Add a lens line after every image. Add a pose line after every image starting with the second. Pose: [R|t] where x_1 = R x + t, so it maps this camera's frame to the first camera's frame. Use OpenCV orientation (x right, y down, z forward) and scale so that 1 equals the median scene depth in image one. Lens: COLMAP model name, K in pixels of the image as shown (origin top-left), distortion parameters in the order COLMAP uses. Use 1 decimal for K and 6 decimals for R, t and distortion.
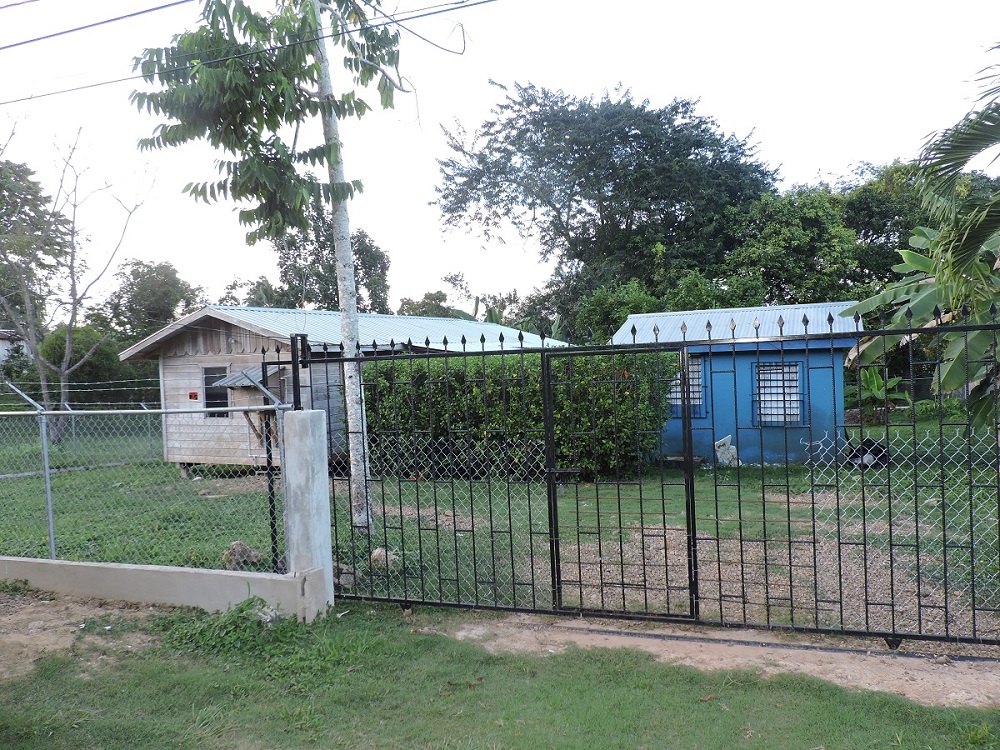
lens RADIAL K [[710.8, 0, 506.6], [0, 710.8, 374.4], [0, 0, 1]] dist [-0.019255, -0.000089]
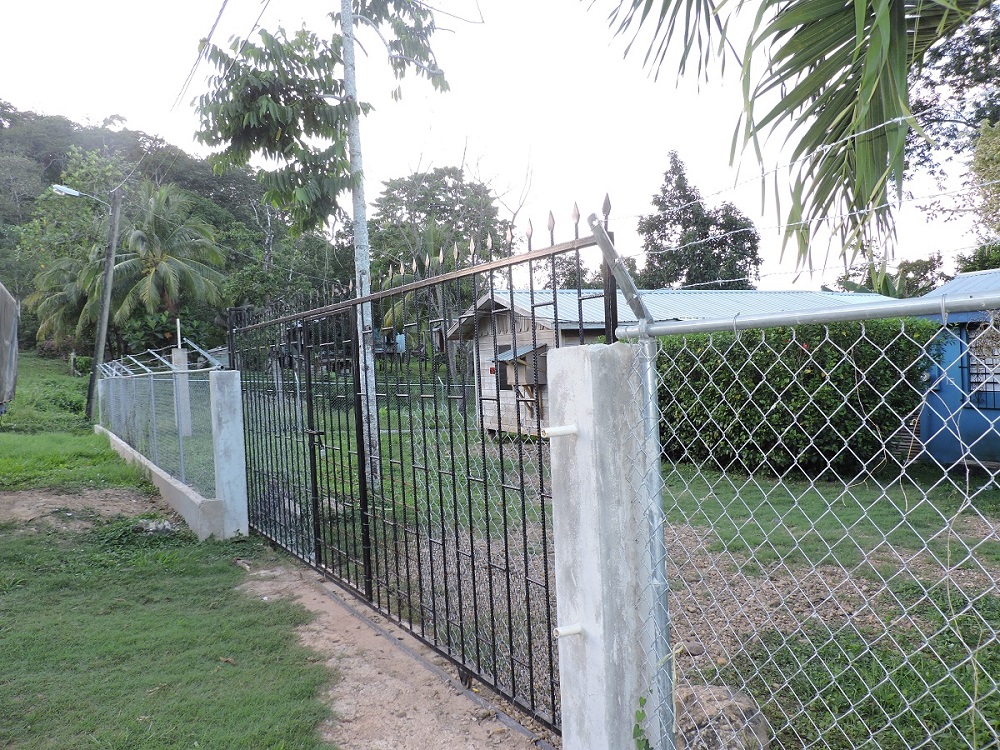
lens RADIAL K [[710.8, 0, 507.7], [0, 710.8, 375.5], [0, 0, 1]] dist [-0.019255, -0.000089]
pose [[0.788241, 0.025169, -0.614852, 0.294943], [-0.009151, 0.999532, 0.029185, 0.005172], [0.615299, -0.017378, 0.788102, 0.112931]]
